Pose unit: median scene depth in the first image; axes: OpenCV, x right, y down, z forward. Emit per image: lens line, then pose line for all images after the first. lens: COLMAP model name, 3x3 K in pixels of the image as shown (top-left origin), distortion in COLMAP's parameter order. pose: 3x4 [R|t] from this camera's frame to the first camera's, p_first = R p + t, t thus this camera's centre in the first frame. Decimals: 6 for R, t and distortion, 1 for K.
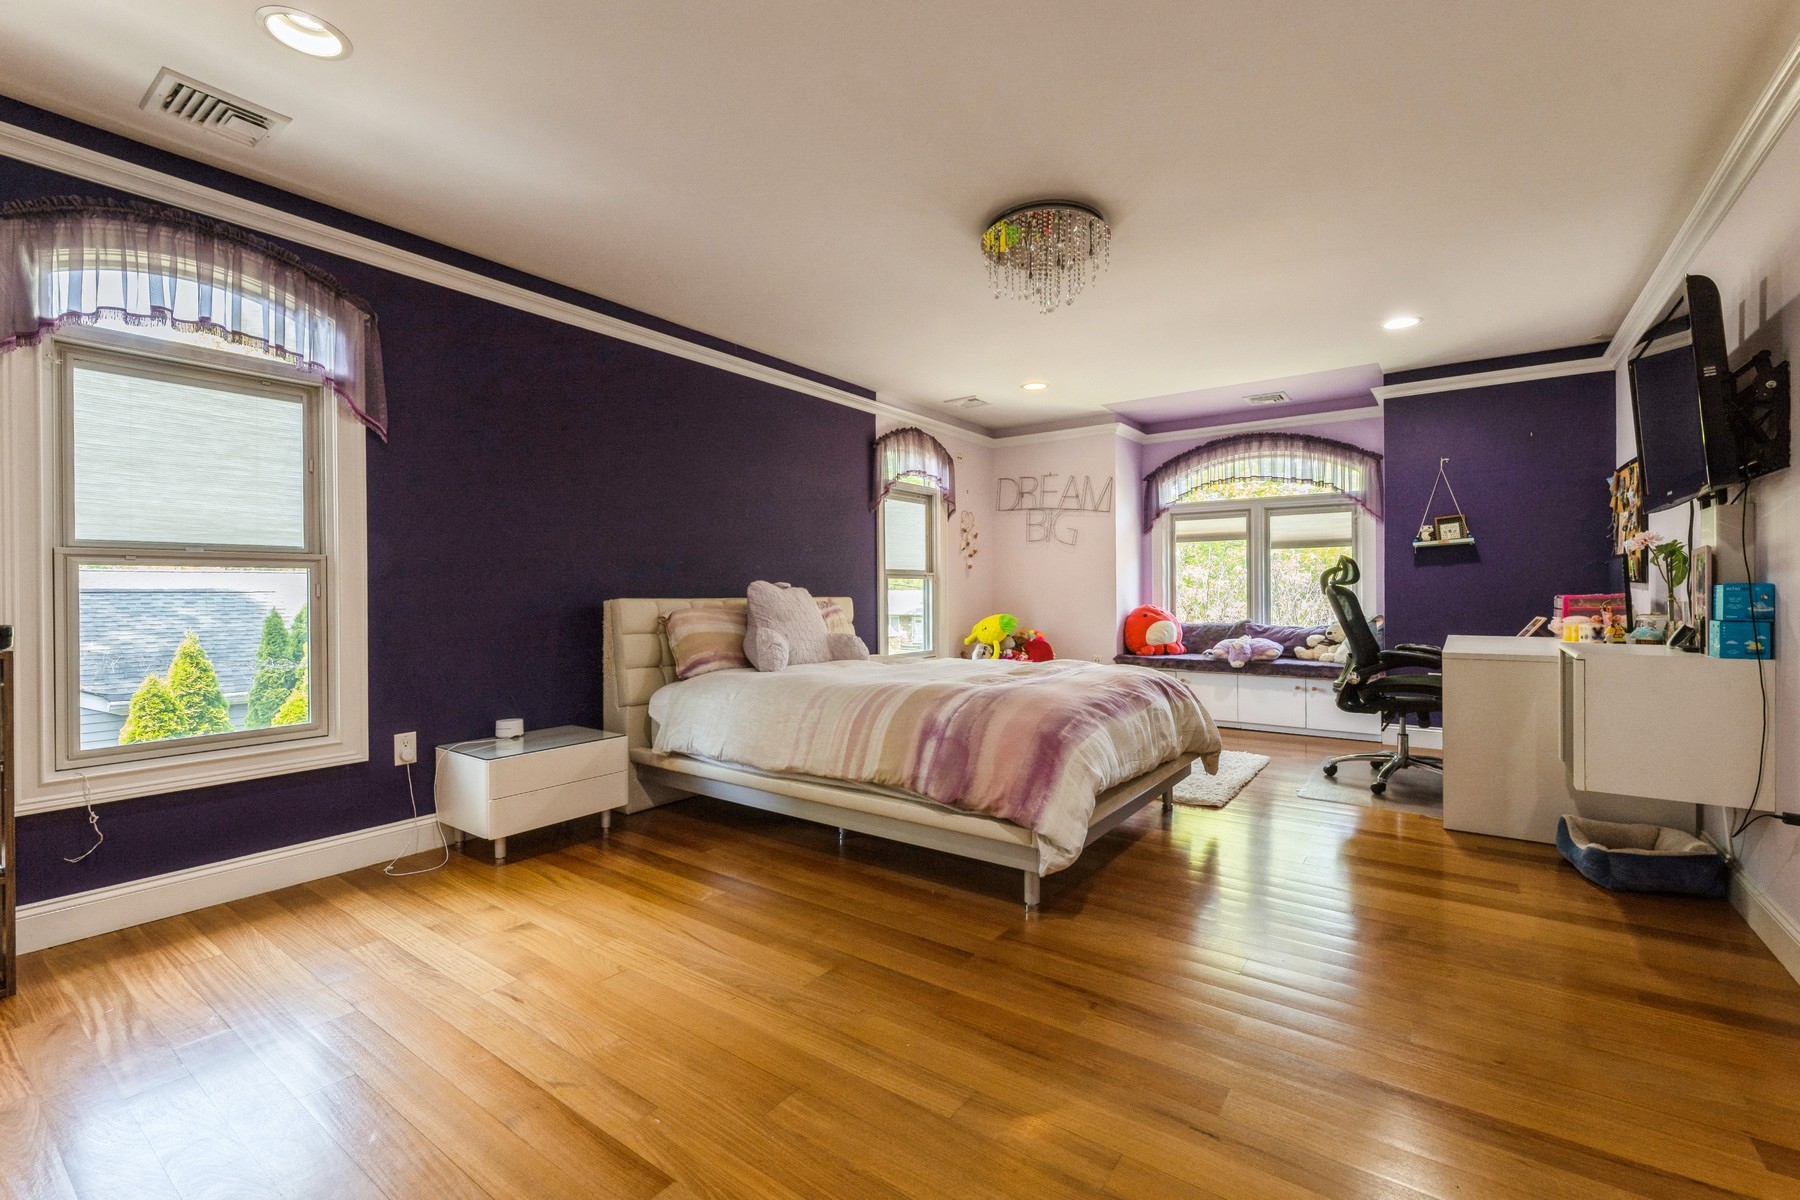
lens RADIAL K [[752.3, 0, 900.0], [0, 752.3, 600.0], [0, 0, 1]] dist [-0.001047, -0.000214]
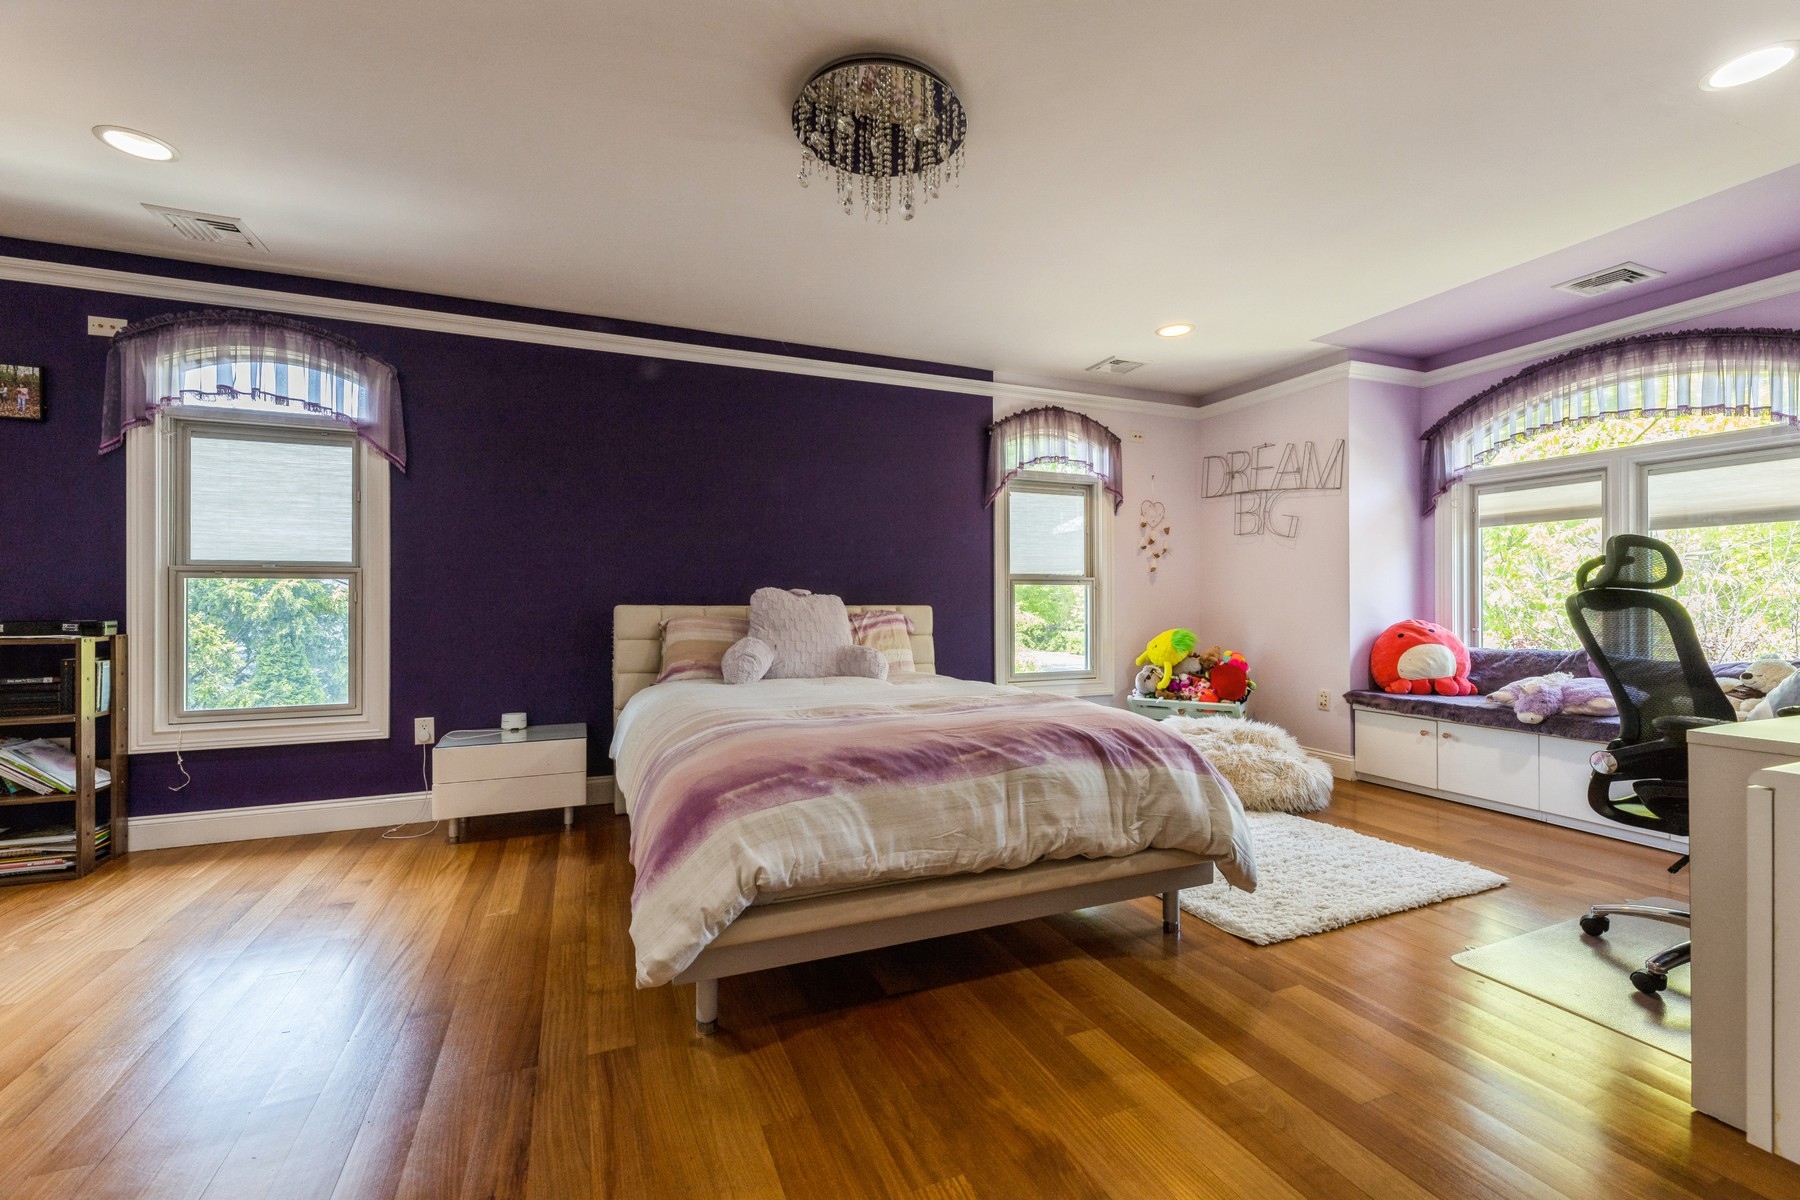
lens RADIAL K [[737.9, 0, 910.4], [0, 737.9, 609.7], [0, 0, 1]] dist [0.001052, 0.000456]
pose [[0.859899, 0.009429, -0.510377, 0.387162], [-0.008460, 0.999955, 0.004221, -0.002835], [0.510394, 0.000688, 0.859941, 0.257447]]
